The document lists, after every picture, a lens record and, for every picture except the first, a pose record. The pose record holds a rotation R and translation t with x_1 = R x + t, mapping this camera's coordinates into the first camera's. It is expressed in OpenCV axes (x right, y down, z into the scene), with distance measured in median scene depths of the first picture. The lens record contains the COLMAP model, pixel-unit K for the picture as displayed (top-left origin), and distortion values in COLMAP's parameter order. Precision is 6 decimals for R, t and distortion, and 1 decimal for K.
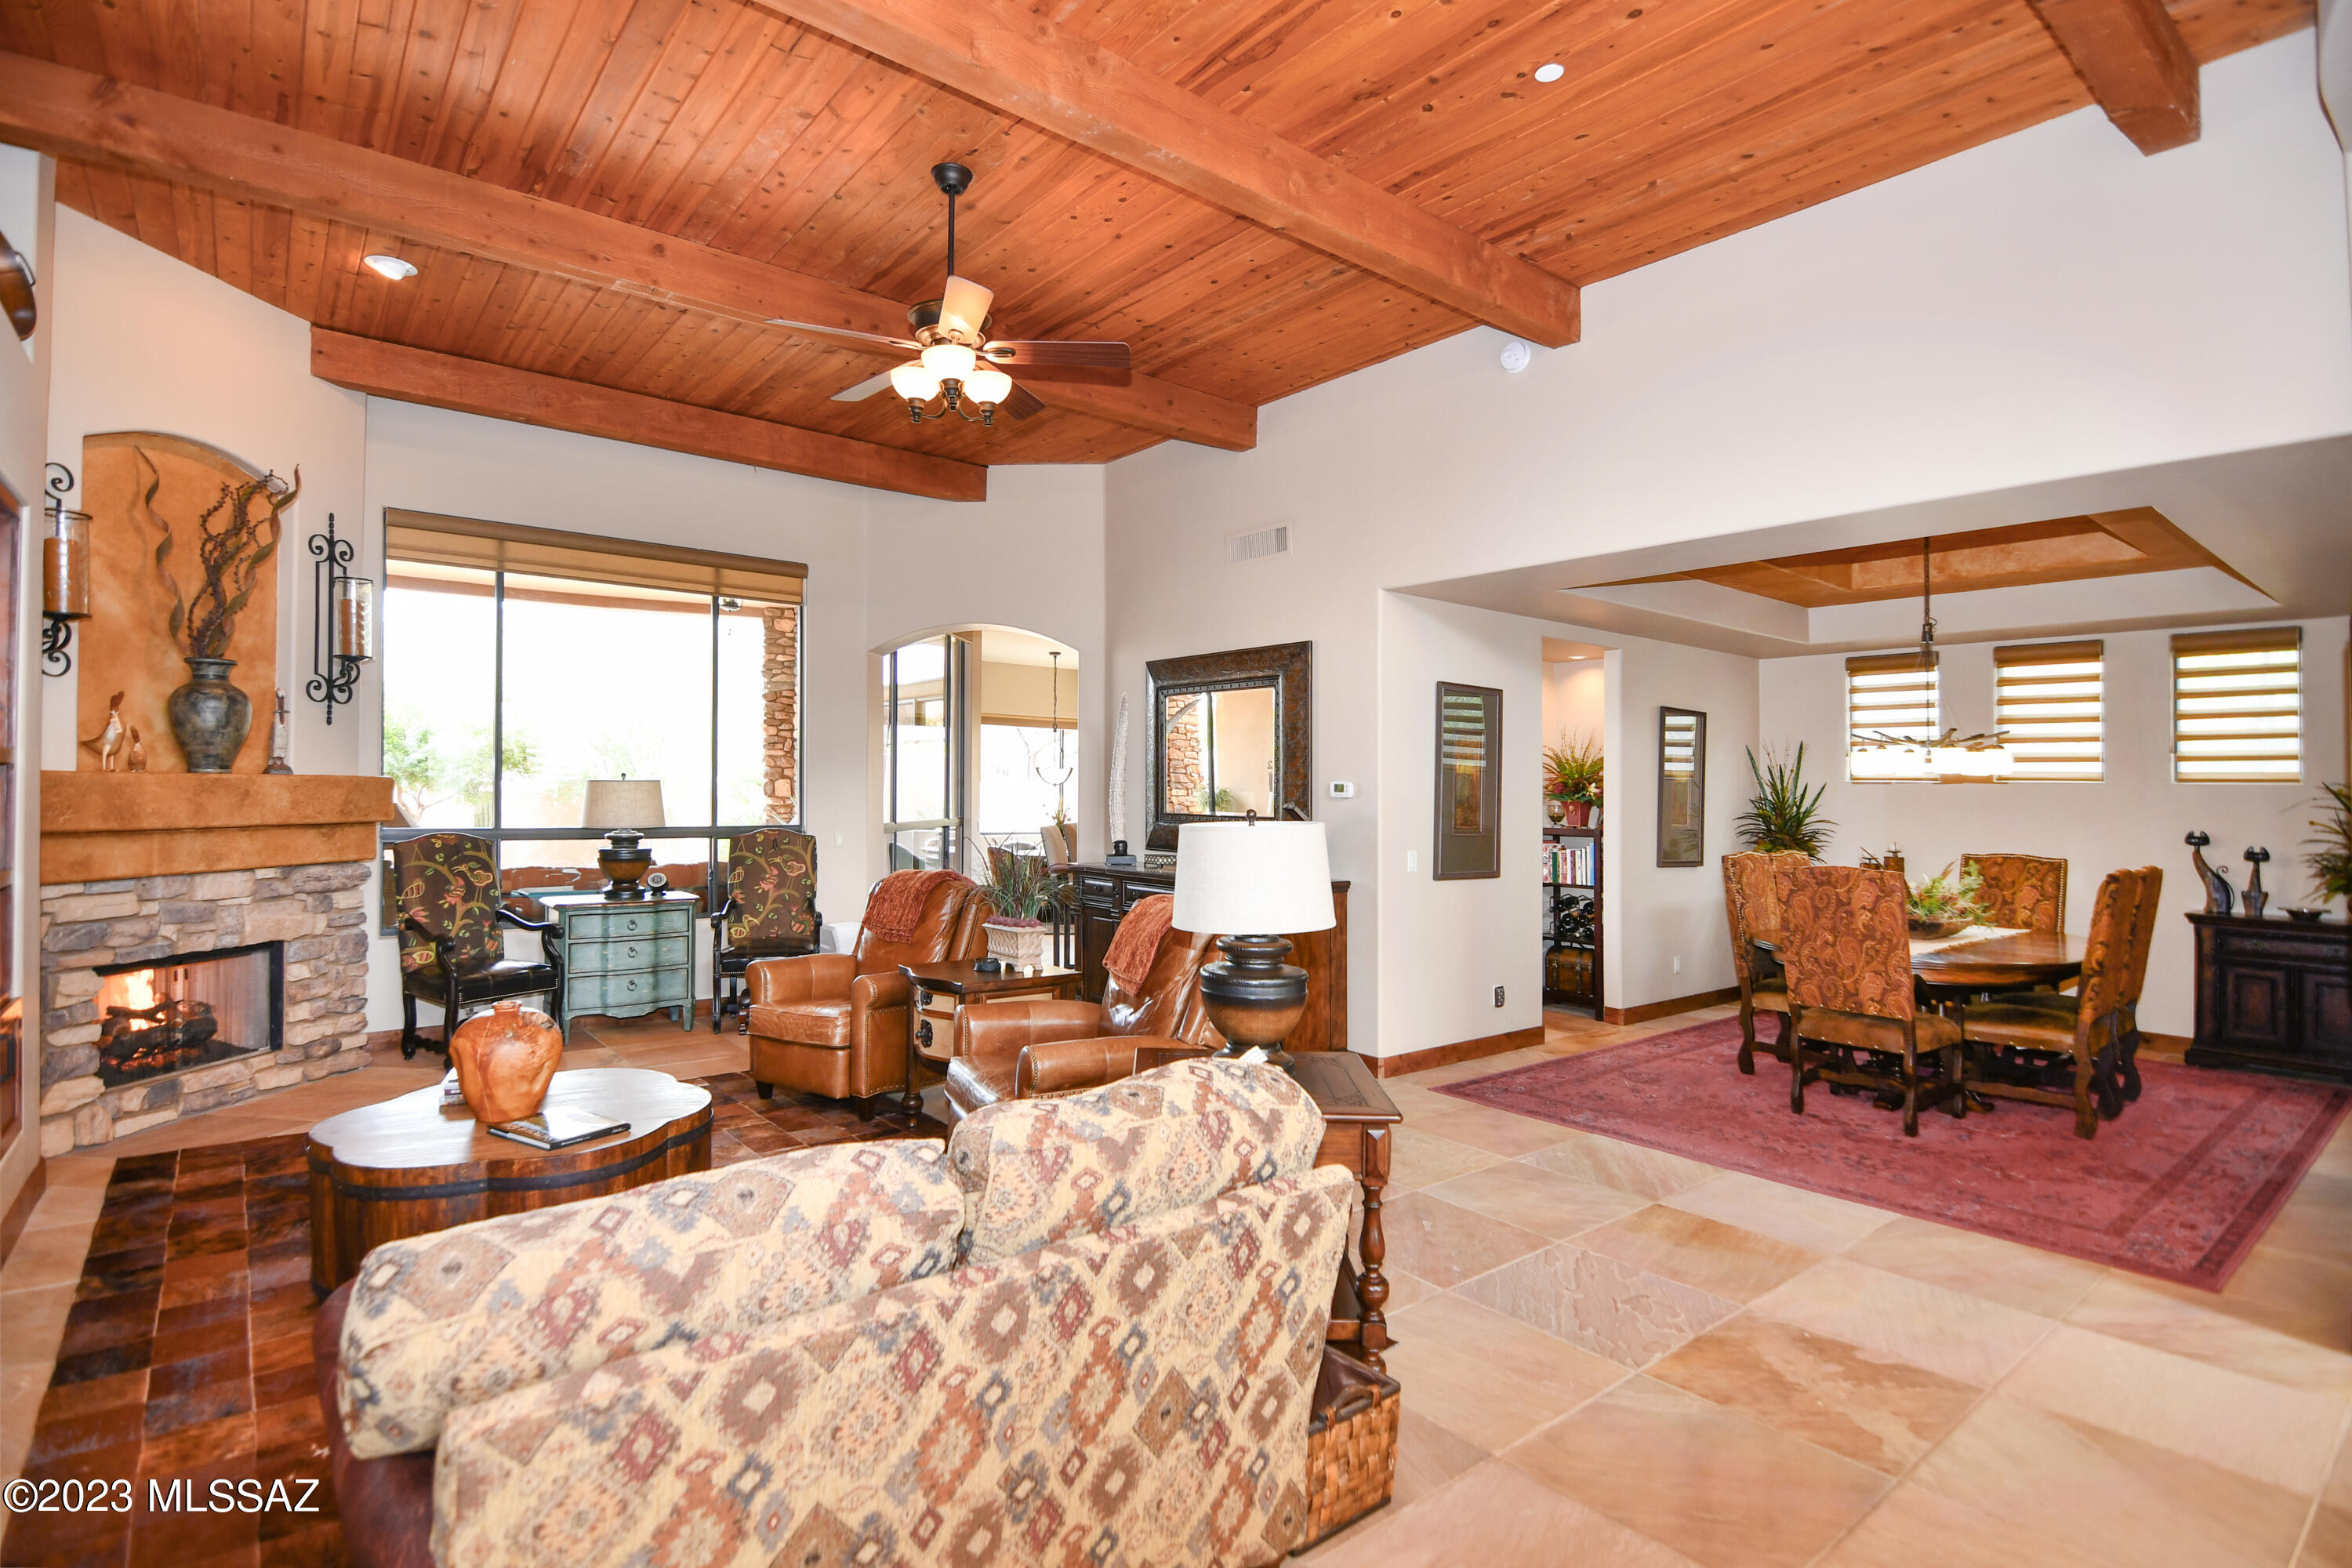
lens RADIAL K [[1141.8, 0, 1161.5], [0, 1141.8, 763.7], [0, 0, 1]] dist [-0.007720, -0.009350]
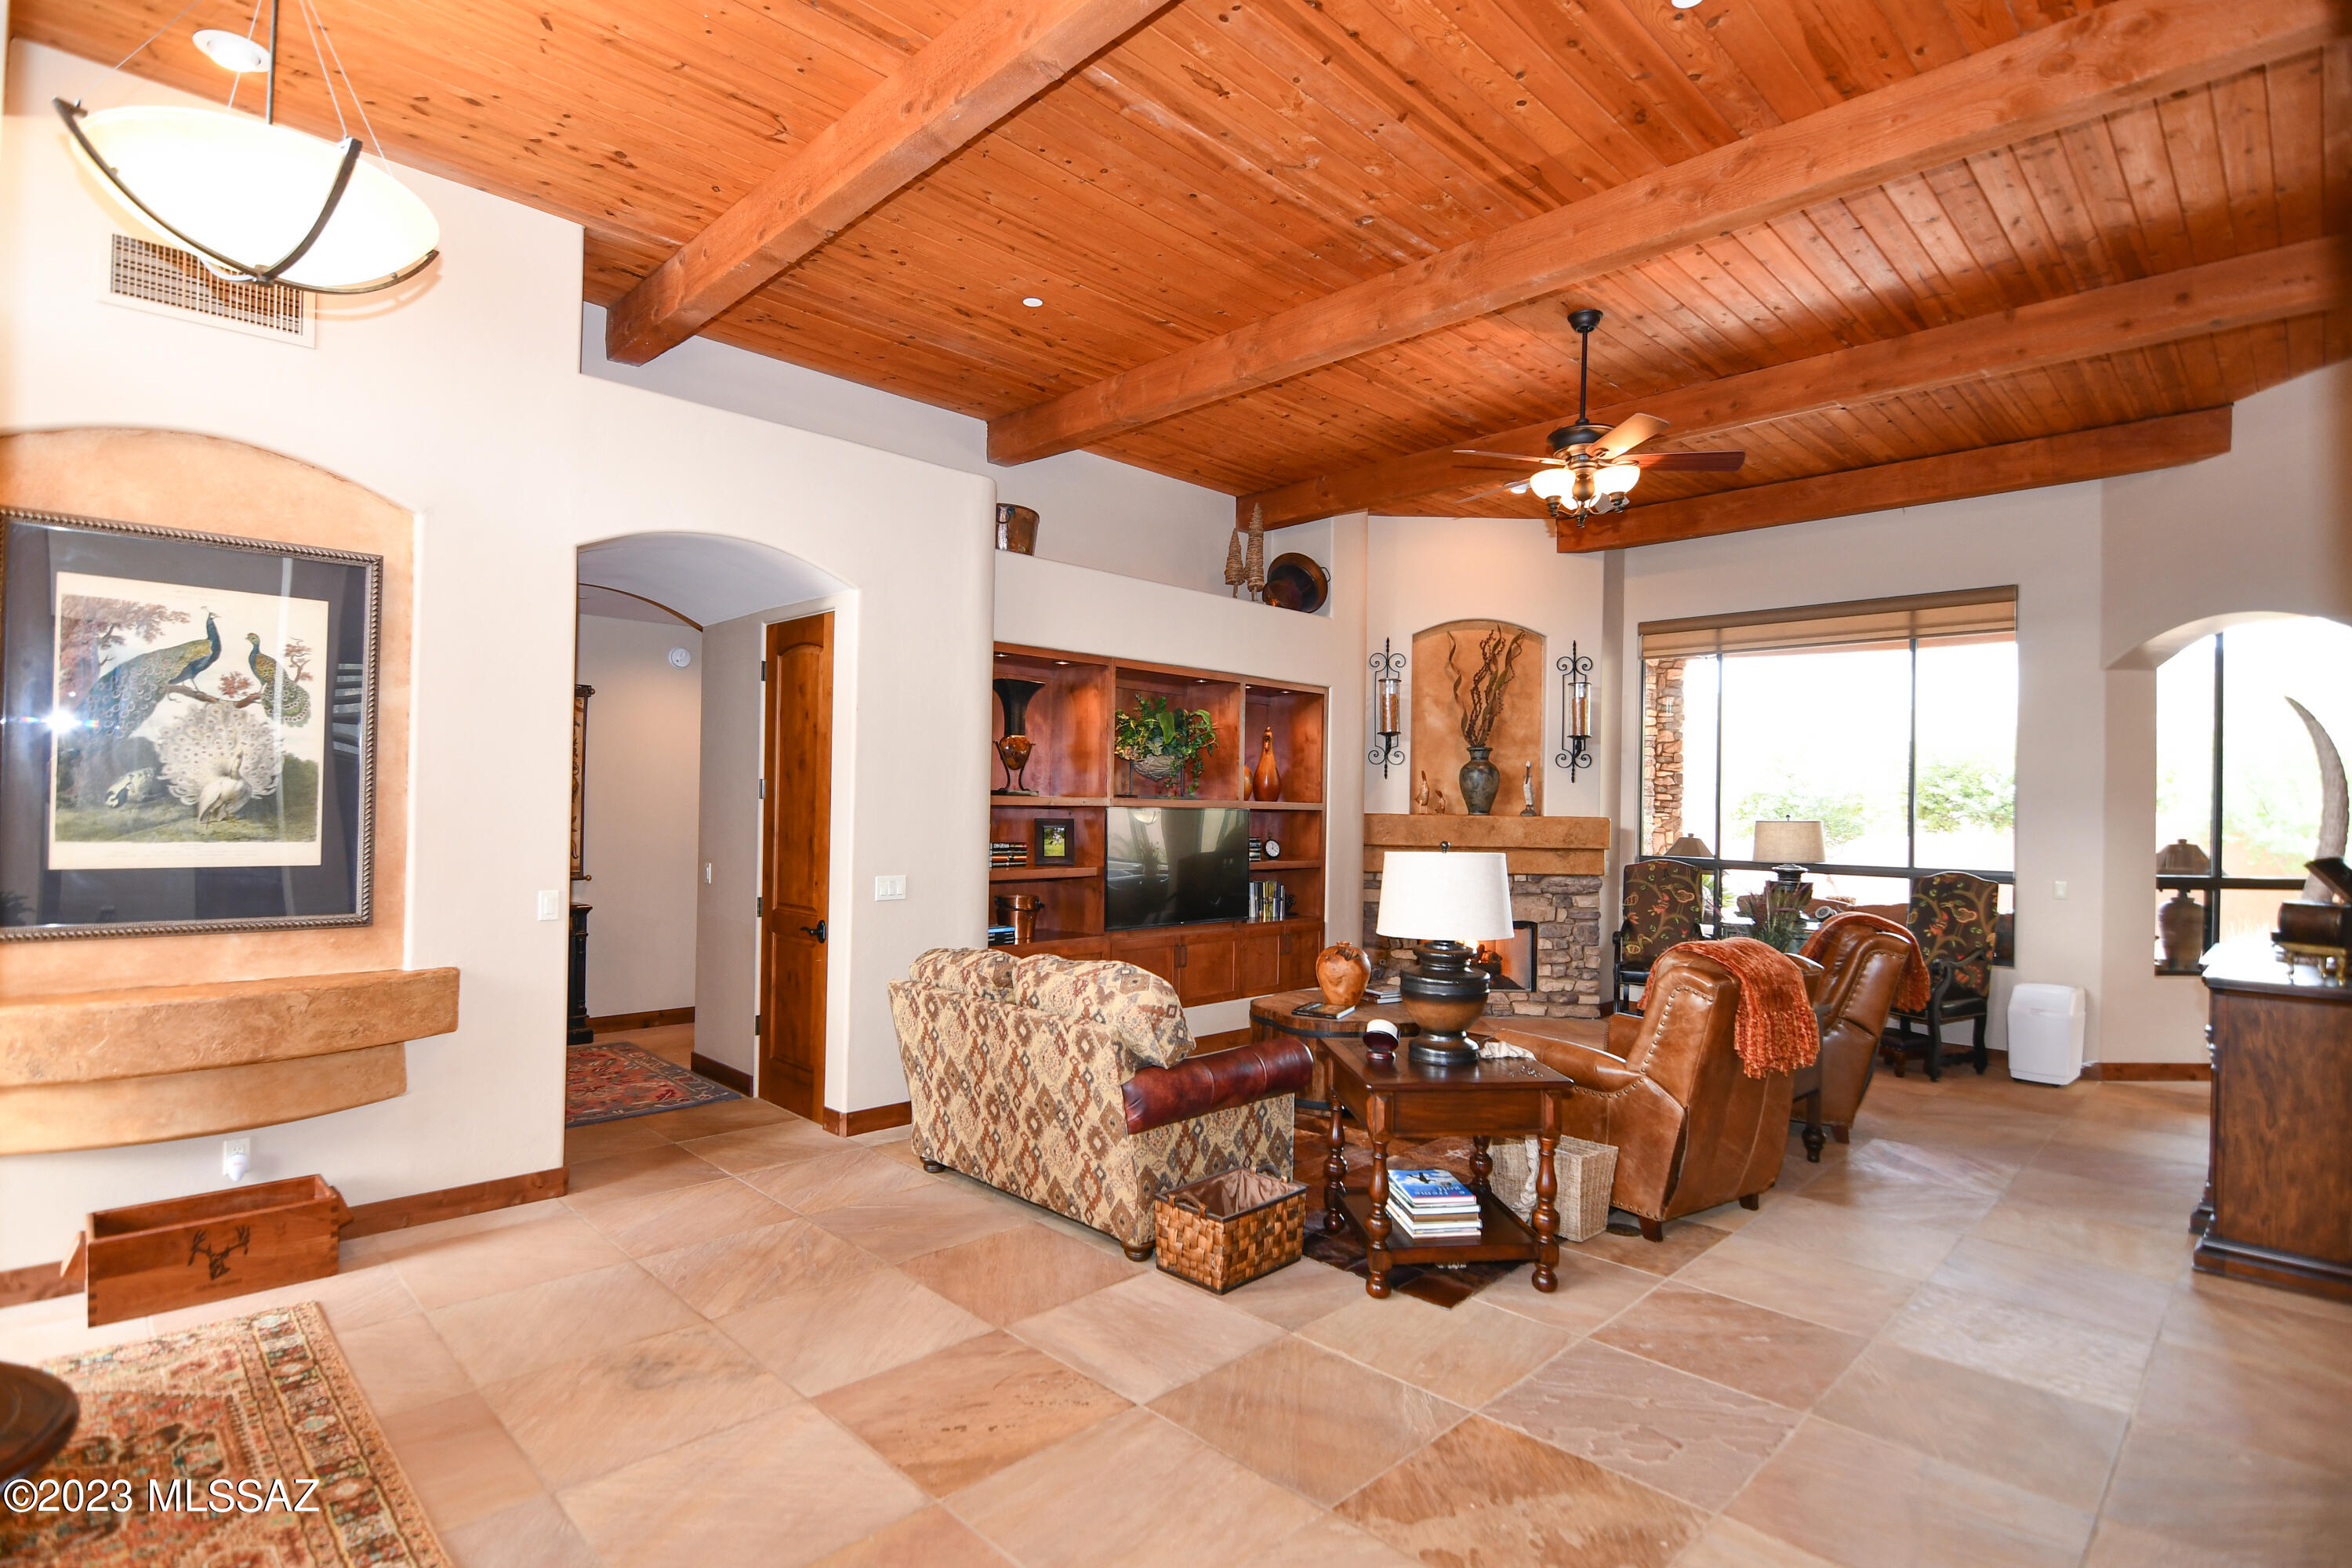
lens RADIAL K [[1141.8, 0, 1169.1], [0, 1141.8, 788.6], [0, 0, 1]] dist [-0.007720, -0.009350]
pose [[0.100637, -0.025725, -0.994591, 1.492354], [0.008996, 0.999648, -0.024945, 0.012122], [0.994883, -0.006437, 0.100833, 0.679346]]
